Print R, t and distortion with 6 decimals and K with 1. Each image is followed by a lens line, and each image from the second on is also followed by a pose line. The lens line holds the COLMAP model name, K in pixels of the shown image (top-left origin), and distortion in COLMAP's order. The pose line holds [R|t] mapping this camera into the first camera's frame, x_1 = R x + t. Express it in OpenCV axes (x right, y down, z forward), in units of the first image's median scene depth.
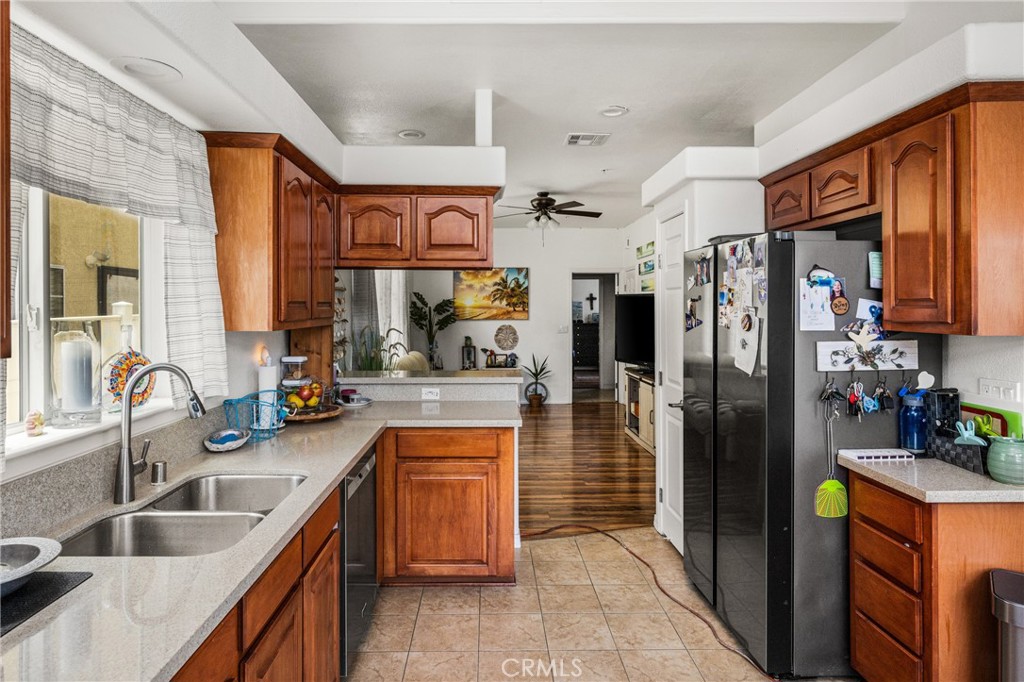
lens RADIAL K [[551.3, 0, 511.6], [0, 551.3, 332.4], [0, 0, 1]] dist [-0.001096, -0.000011]
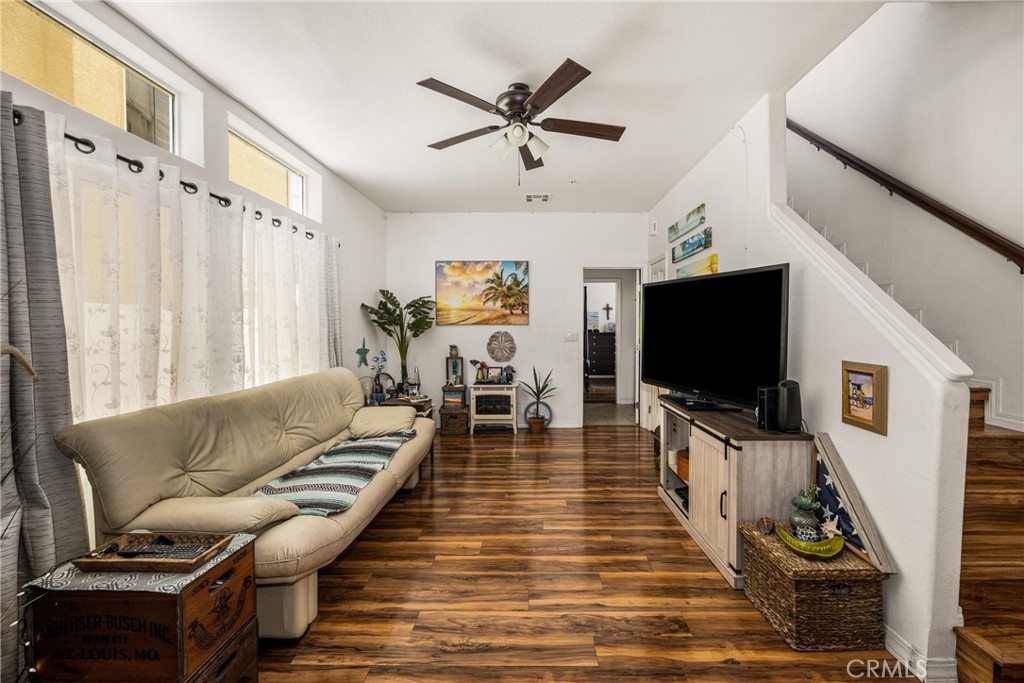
lens RADIAL K [[435.3, 0, 512.5], [0, 435.3, 347.2], [0, 0, 1]] dist [-0.000043, -0.000075]
pose [[0.997346, 0.004705, -0.072651, 0.053865], [-0.003800, 0.999914, 0.012590, 0.001821], [0.072704, -0.012280, 0.997278, 0.358839]]
